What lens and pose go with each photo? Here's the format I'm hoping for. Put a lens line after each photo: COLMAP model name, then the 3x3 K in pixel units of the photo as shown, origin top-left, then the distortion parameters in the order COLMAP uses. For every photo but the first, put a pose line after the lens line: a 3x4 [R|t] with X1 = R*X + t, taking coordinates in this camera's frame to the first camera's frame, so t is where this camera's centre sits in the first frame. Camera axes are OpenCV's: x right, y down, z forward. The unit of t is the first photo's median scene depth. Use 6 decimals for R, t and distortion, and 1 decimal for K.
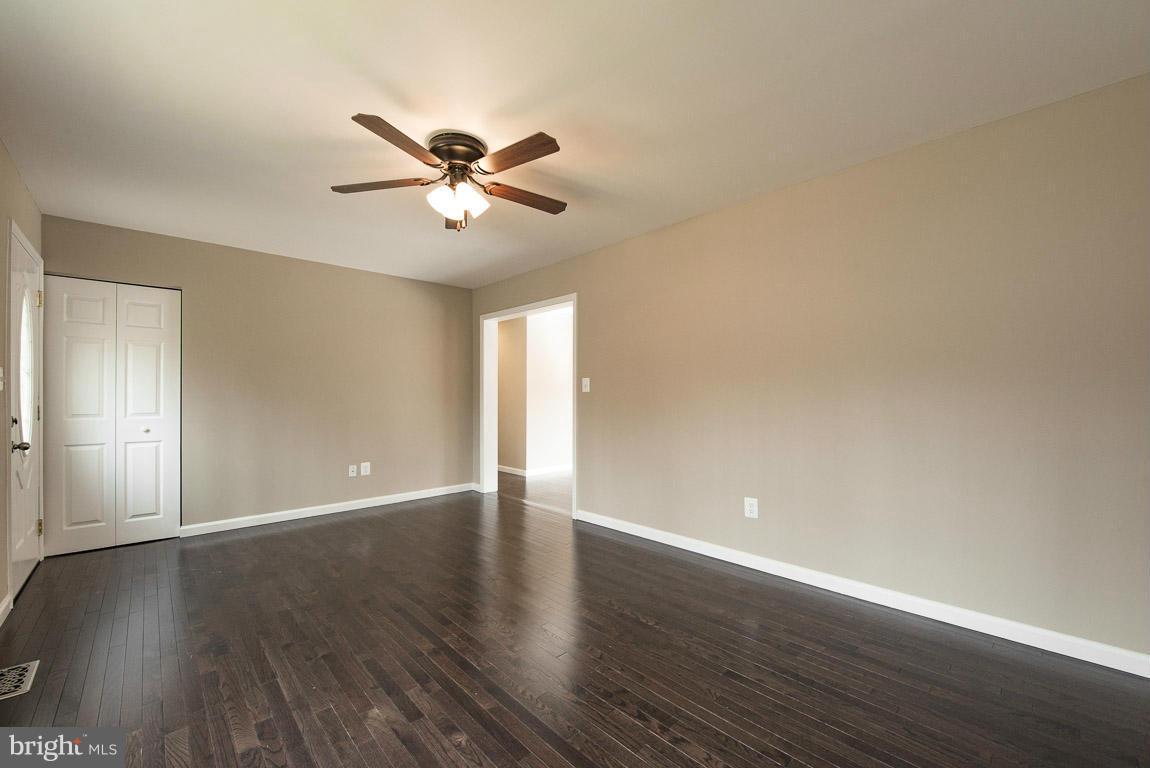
lens RADIAL K [[461.0, 0, 578.5], [0, 461.0, 390.7], [0, 0, 1]] dist [-0.000484, -0.000333]
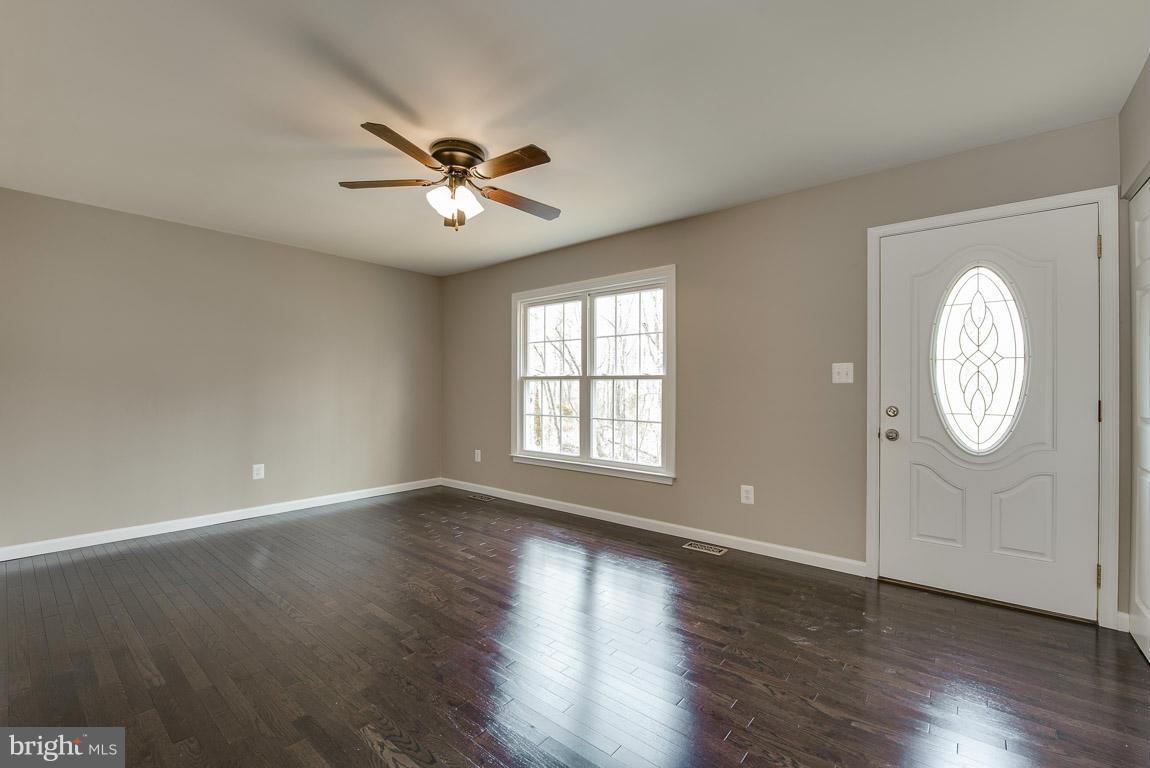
lens RADIAL K [[461.0, 0, 578.5], [0, 461.0, 390.7], [0, 0, 1]] dist [-0.000484, -0.000333]
pose [[-0.994836, -0.002444, -0.101466, -0.432742], [-0.001234, 0.999927, -0.011984, 0.030566], [0.101488, -0.011797, -0.994767, 2.055537]]
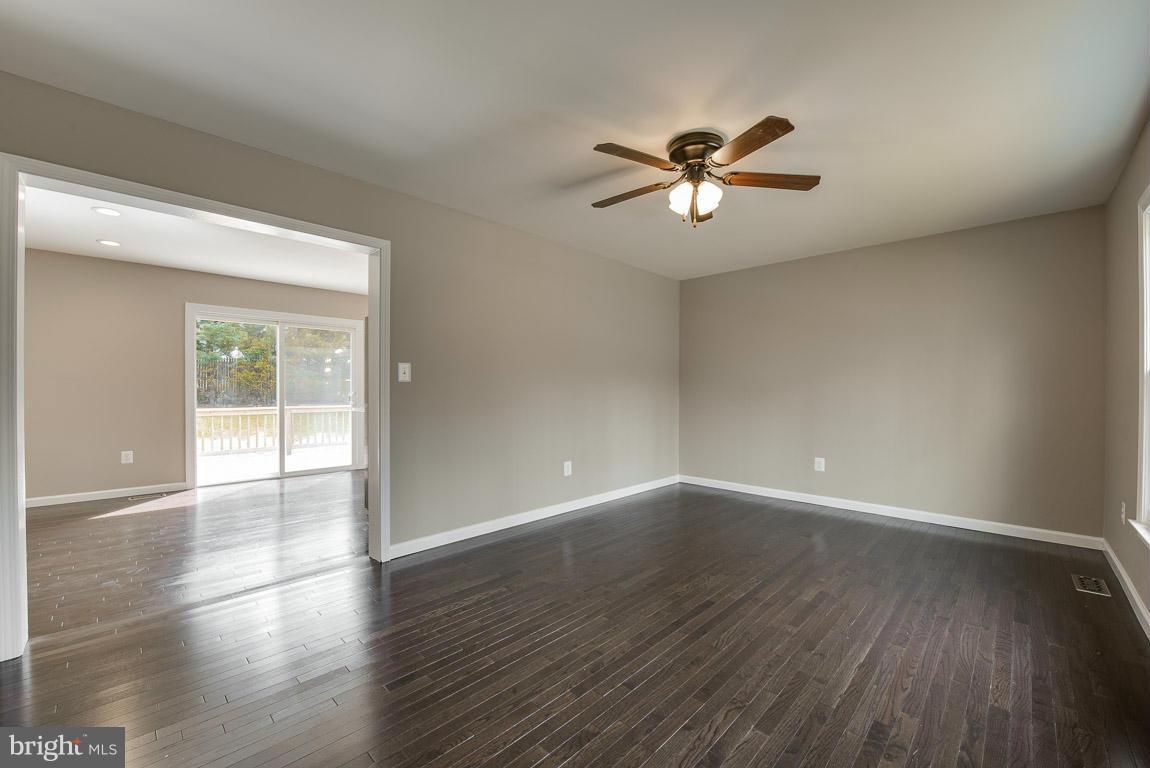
lens RADIAL K [[461.0, 0, 578.5], [0, 461.0, 390.7], [0, 0, 1]] dist [-0.000484, -0.000333]
pose [[-0.049404, -0.005121, 0.998766, -1.269424], [-0.013875, 0.999894, 0.004441, 0.016306], [-0.998683, -0.013638, -0.049470, 1.301883]]
